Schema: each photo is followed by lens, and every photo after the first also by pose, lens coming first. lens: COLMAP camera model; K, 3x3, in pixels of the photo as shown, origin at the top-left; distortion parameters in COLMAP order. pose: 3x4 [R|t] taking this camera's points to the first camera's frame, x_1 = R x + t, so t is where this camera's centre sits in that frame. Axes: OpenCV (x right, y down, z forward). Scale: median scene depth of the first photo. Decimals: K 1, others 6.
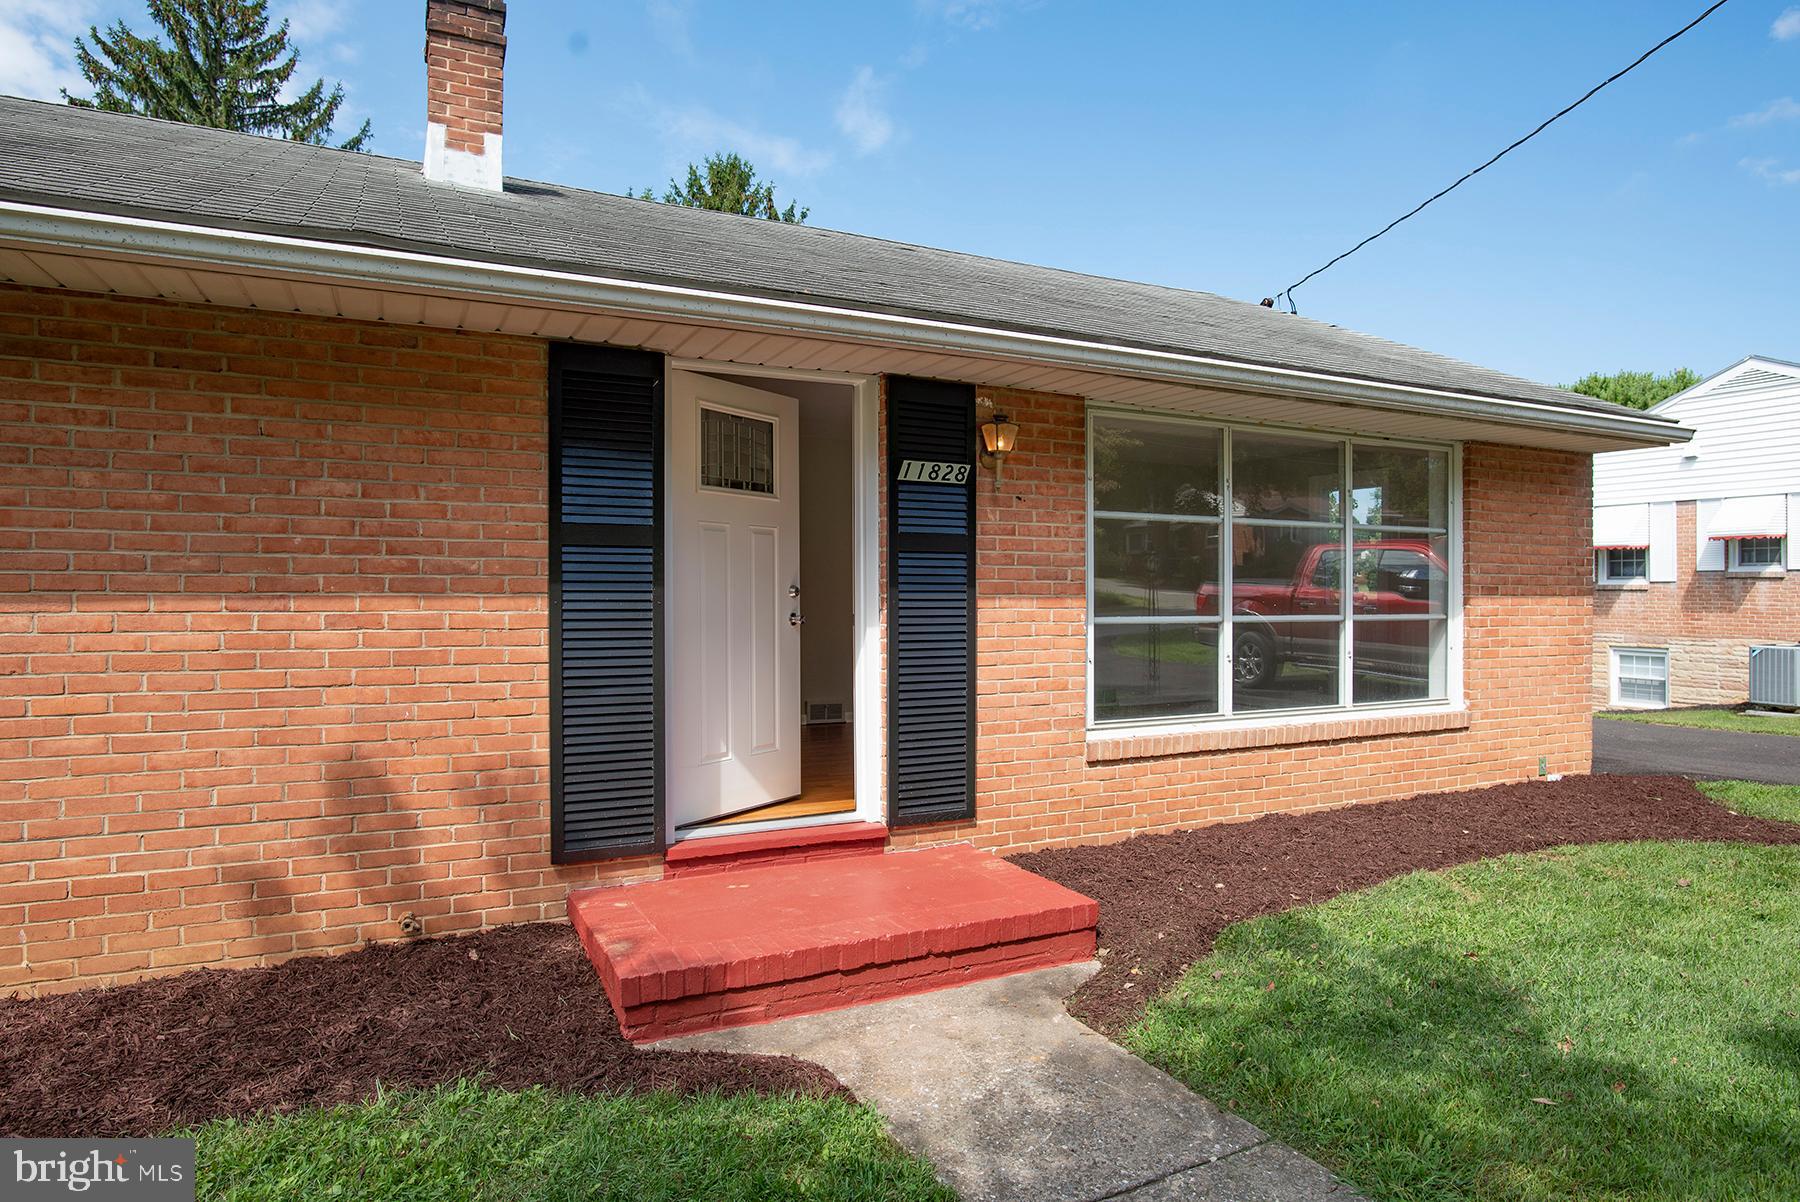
lens RADIAL K [[1066.2, 0, 900.0], [0, 1066.2, 601.0], [0, 0, 1]] dist [-0.004939, -0.000364]
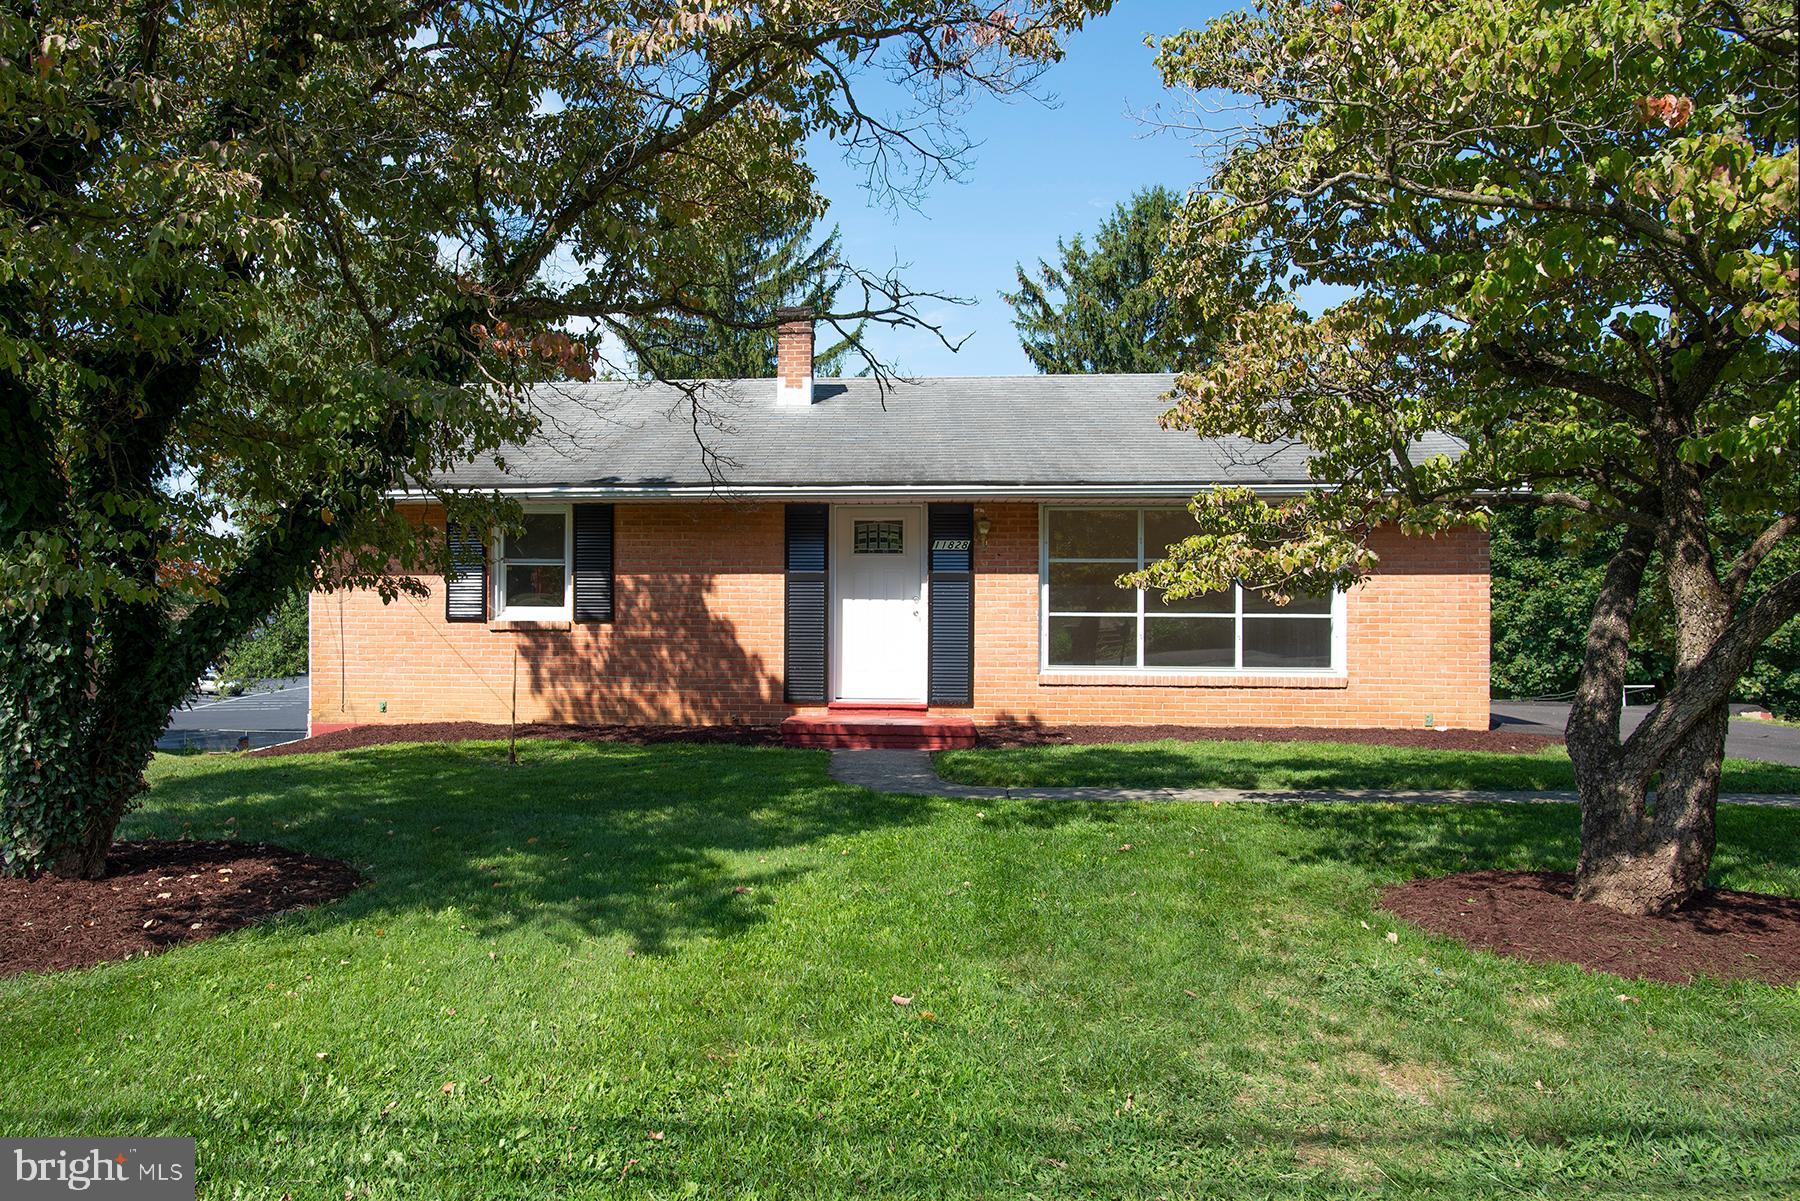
lens RADIAL K [[1040.9, 0, 900.0], [0, 1040.9, 600.5], [0, 0, 1]] dist [-0.023343, 0.000802]
pose [[0.843089, 0.017773, -0.537480, 0.907662], [-0.001553, 0.999530, 0.030616, -0.060303], [0.537771, -0.024977, 0.842721, -0.708856]]
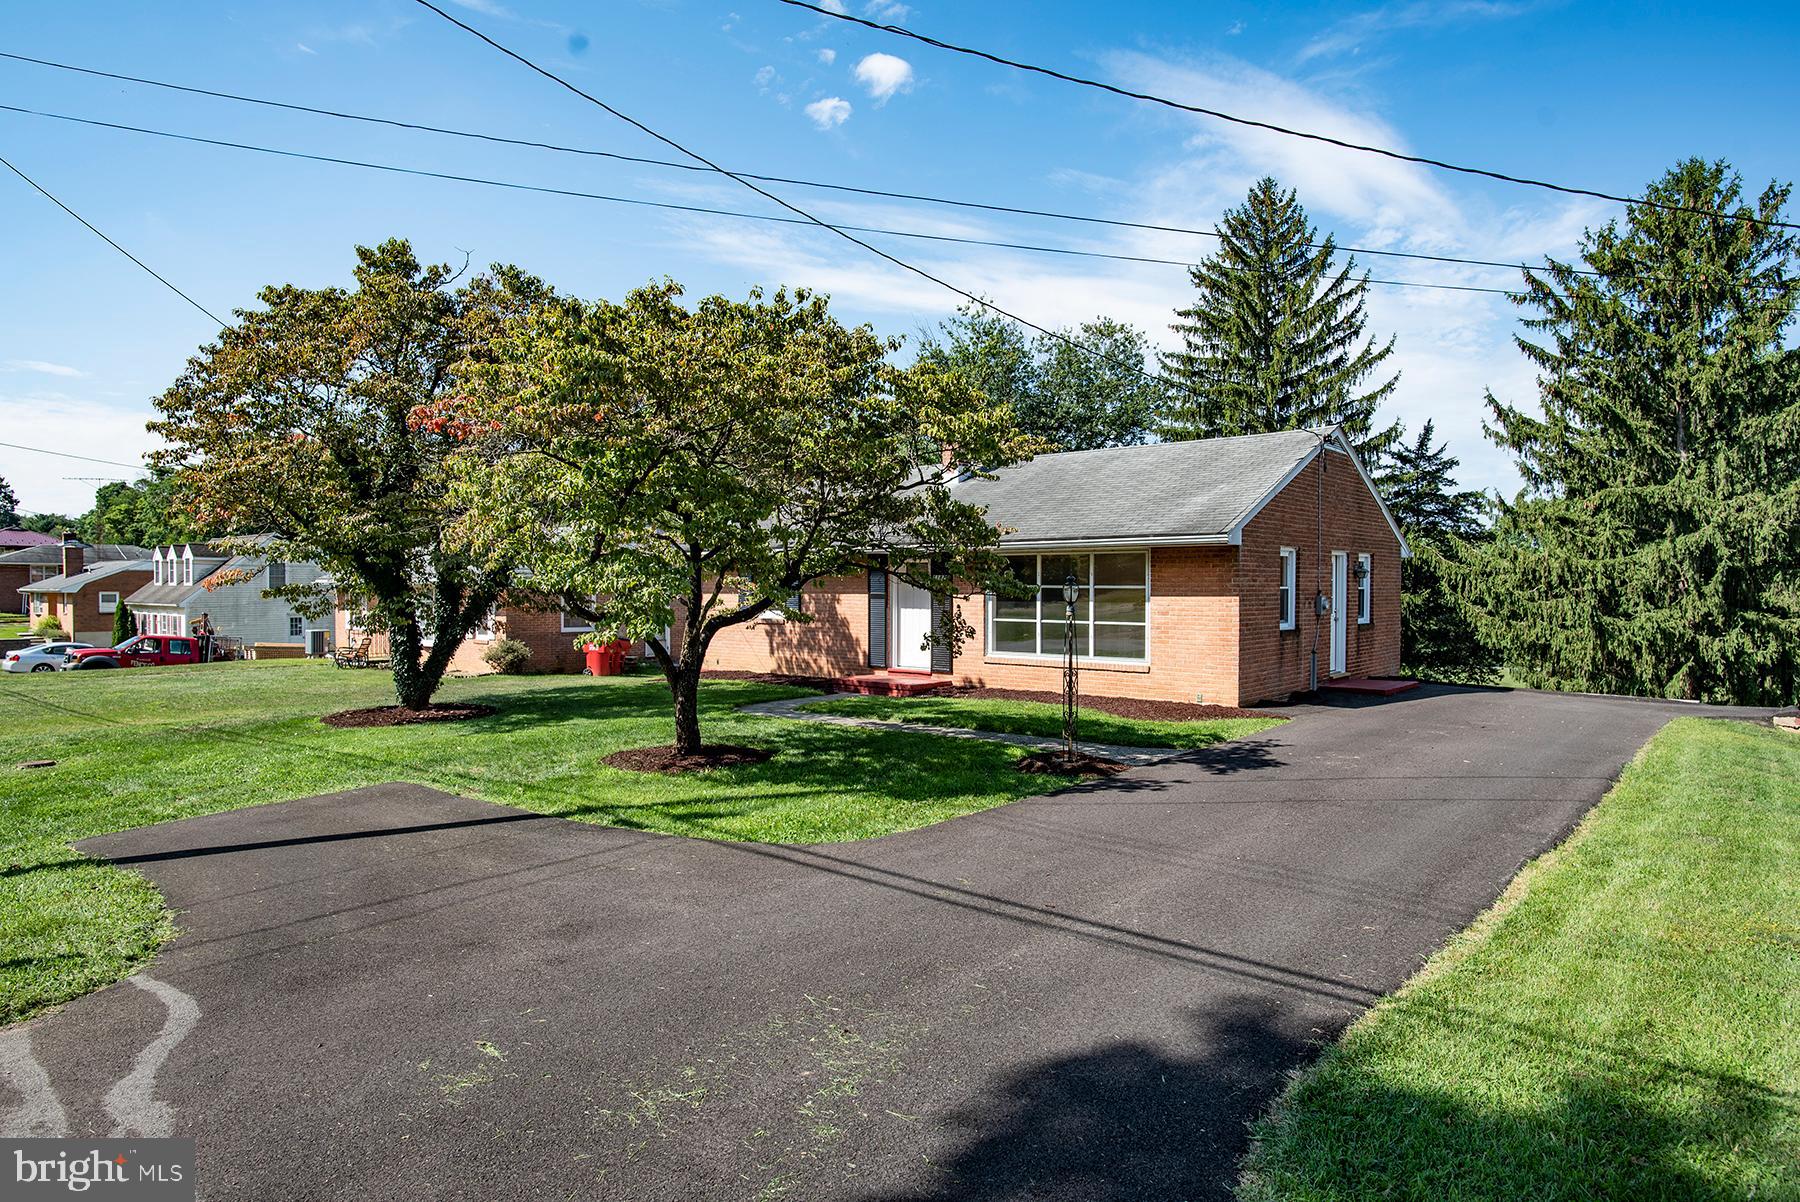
lens RADIAL K [[1141.7, 0, 929.6], [0, 1141.7, 592.3], [0, 0, 1]] dist [-0.004108, 0.001290]
pose [[0.330470, 0.008403, -0.943779, 3.120285], [-0.002687, 0.999965, 0.007962, -0.084009], [0.943813, -0.000095, 0.330481, -0.301616]]
